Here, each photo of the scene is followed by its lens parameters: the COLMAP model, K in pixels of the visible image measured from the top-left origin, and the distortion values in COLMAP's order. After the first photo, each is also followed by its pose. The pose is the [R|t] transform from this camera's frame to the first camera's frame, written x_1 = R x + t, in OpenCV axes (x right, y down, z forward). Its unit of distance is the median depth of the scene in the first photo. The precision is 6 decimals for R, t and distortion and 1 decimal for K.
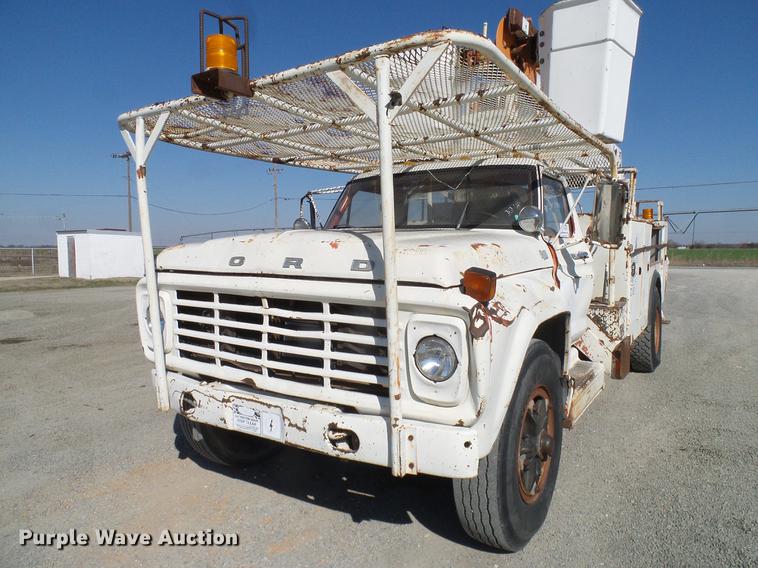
lens RADIAL K [[520.2, 0, 385.8], [0, 520.2, 285.4], [0, 0, 1]] dist [-0.002511, -0.004686]
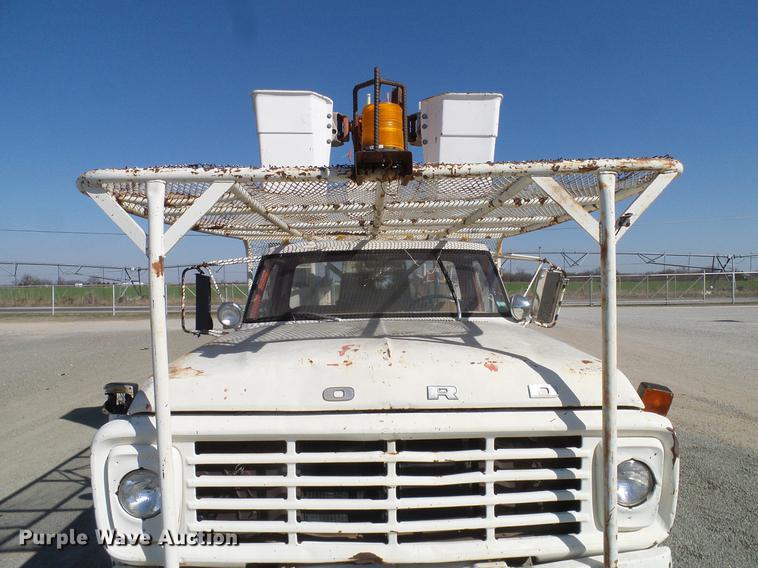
lens RADIAL K [[520.2, 0, 380.6], [0, 520.2, 285.2], [0, 0, 1]] dist [-0.002511, -0.004686]
pose [[0.824424, -0.015920, 0.565748, -0.651138], [0.055607, 0.997046, -0.052975, -0.157525], [-0.563234, 0.075134, 0.822874, 0.354477]]
